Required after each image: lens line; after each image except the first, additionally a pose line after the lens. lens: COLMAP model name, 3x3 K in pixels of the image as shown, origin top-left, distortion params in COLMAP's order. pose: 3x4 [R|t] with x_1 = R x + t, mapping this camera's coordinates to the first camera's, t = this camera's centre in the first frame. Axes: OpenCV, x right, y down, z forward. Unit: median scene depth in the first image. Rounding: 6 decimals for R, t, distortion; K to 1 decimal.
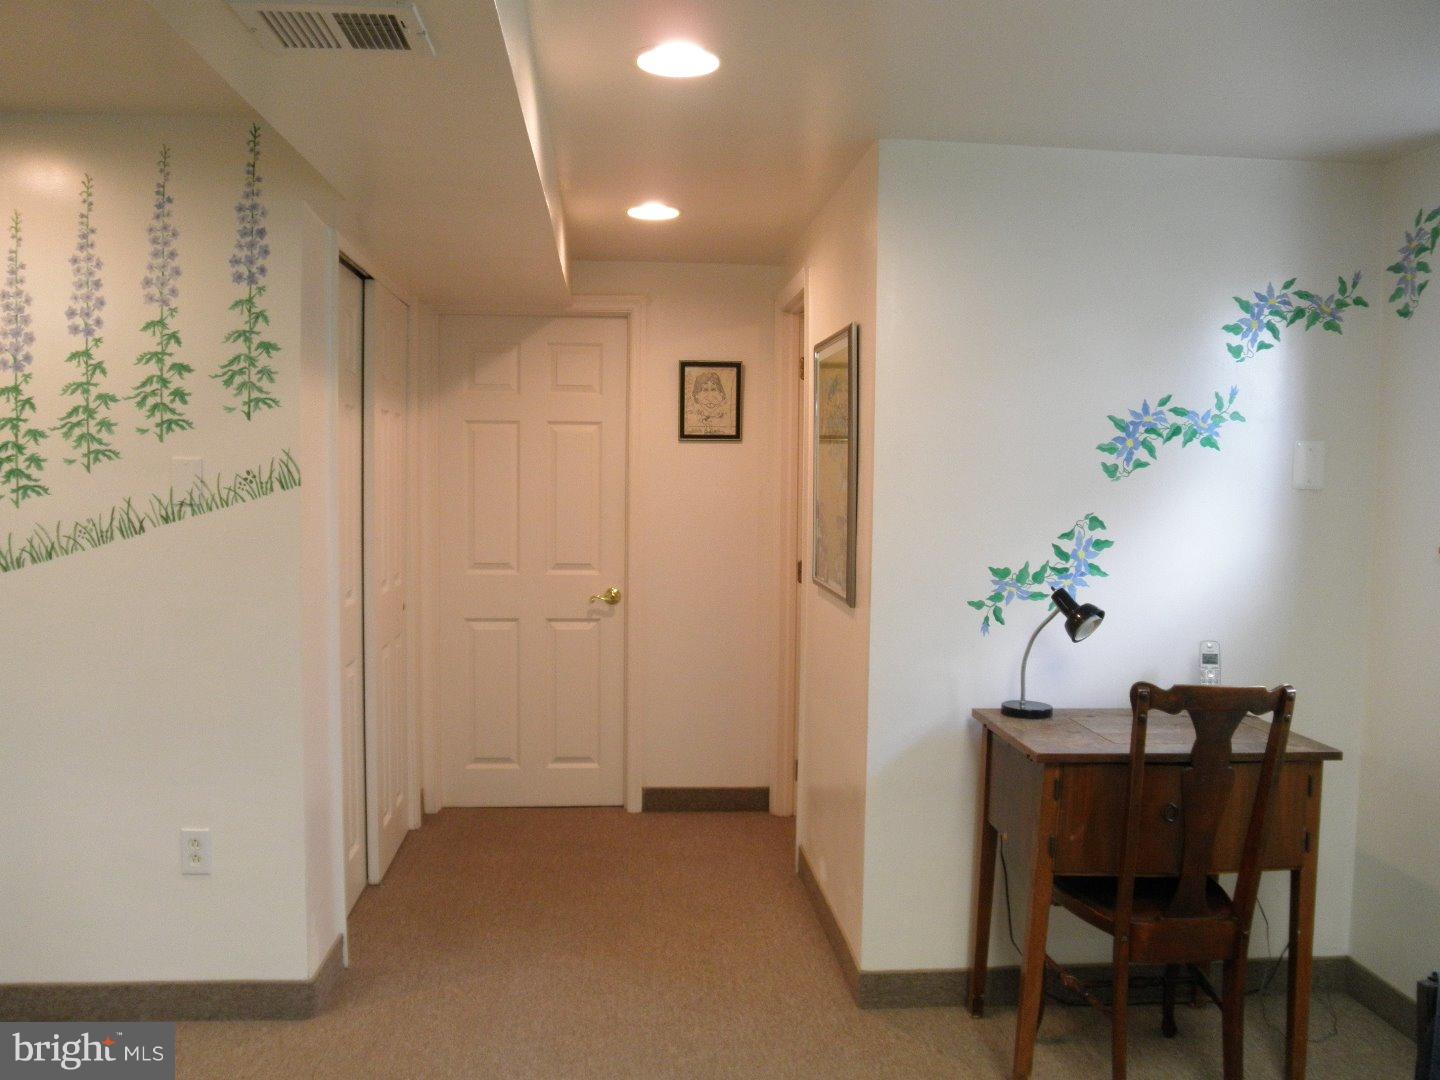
lens RADIAL K [[1179.7, 0, 722.8], [0, 1179.7, 545.3], [0, 0, 1]] dist [-0.132143, 0.117215]
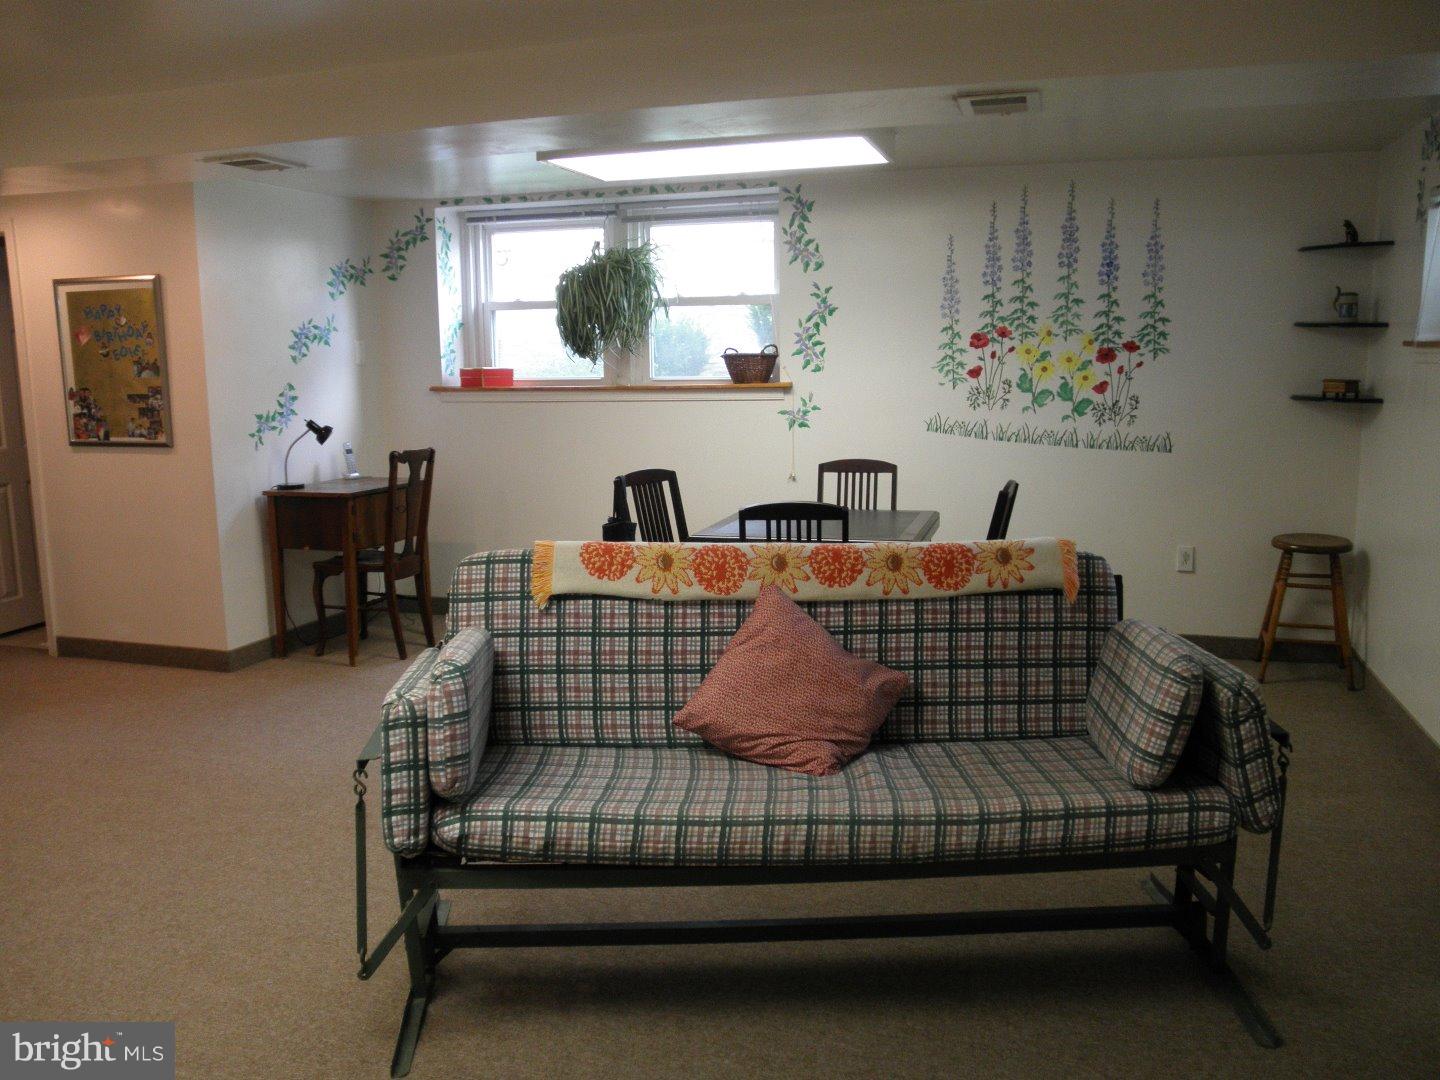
lens RADIAL K [[1179.7, 0, 722.8], [0, 1179.7, 545.3], [0, 0, 1]] dist [-0.132143, 0.117215]
pose [[0.376661, -0.169920, 0.910634, -1.172747], [0.075718, 0.985391, 0.152551, -0.000257], [-0.923251, 0.011491, 0.384024, -0.364693]]
